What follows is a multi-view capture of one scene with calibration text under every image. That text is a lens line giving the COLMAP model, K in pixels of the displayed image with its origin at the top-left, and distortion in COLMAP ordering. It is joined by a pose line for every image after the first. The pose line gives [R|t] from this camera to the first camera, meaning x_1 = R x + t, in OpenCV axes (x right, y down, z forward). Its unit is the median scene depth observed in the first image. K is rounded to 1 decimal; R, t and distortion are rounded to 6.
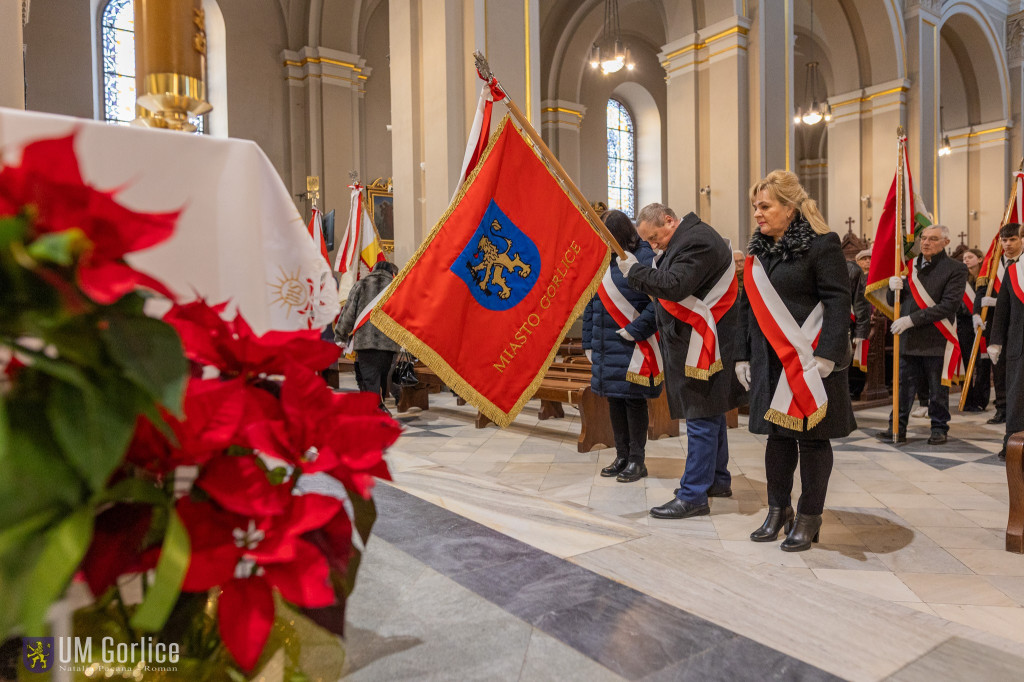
lens RADIAL K [[702.1, 0, 510.1], [0, 702.1, 337.7], [0, 0, 1]] dist [-0.003757, 0.004517]
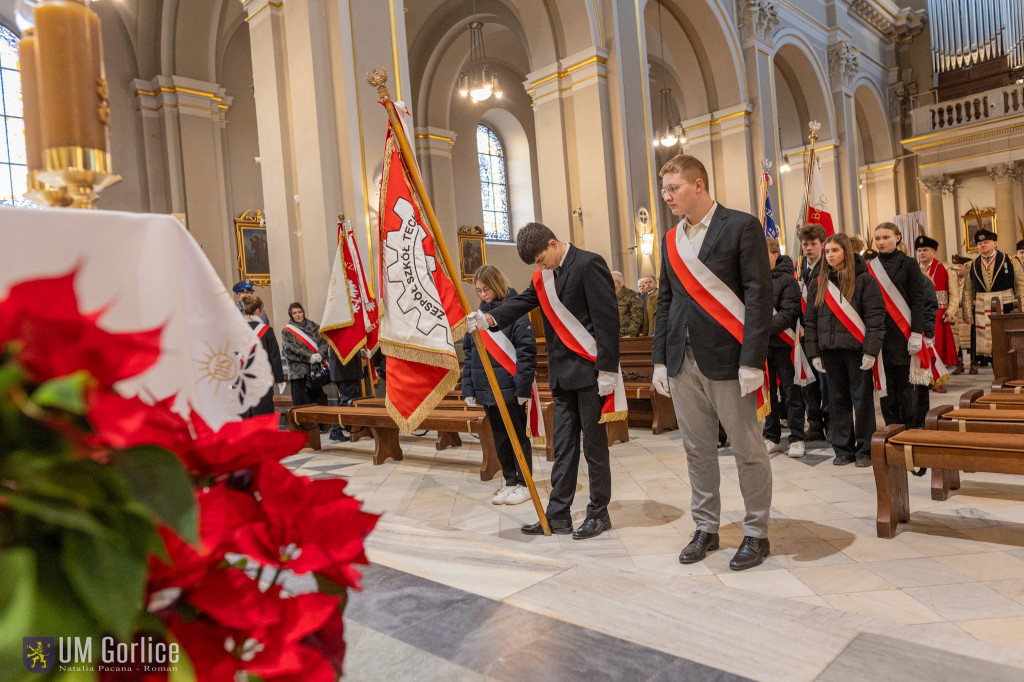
lens RADIAL K [[702.1, 0, 507.6], [0, 702.1, 344.9], [0, 0, 1]] dist [-0.003757, 0.004517]
pose [[0.984127, -0.064818, 0.165203, -0.007351], [0.068287, 0.997547, -0.015401, -0.005030], [-0.163800, 0.026438, 0.986139, -0.001777]]
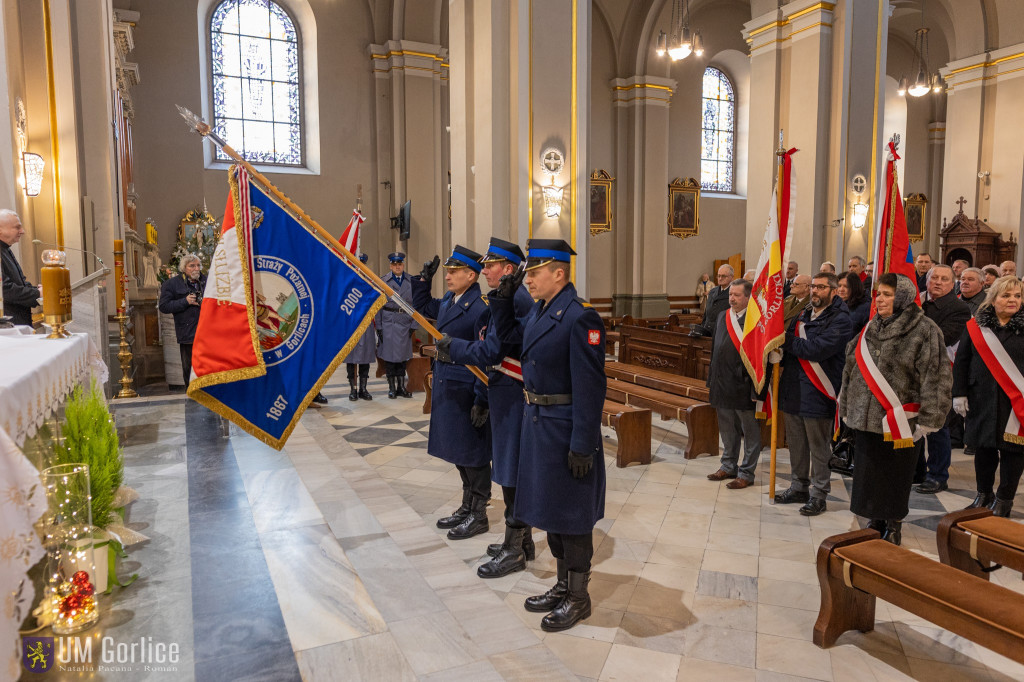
lens RADIAL K [[702.1, 0, 513.8], [0, 702.1, 335.9], [0, 0, 1]] dist [-0.003757, 0.004517]
pose [[0.983363, 0.031469, -0.178904, 0.091943], [-0.019458, 0.997461, 0.068500, -0.049132], [0.180606, -0.063879, 0.981479, -0.023488]]
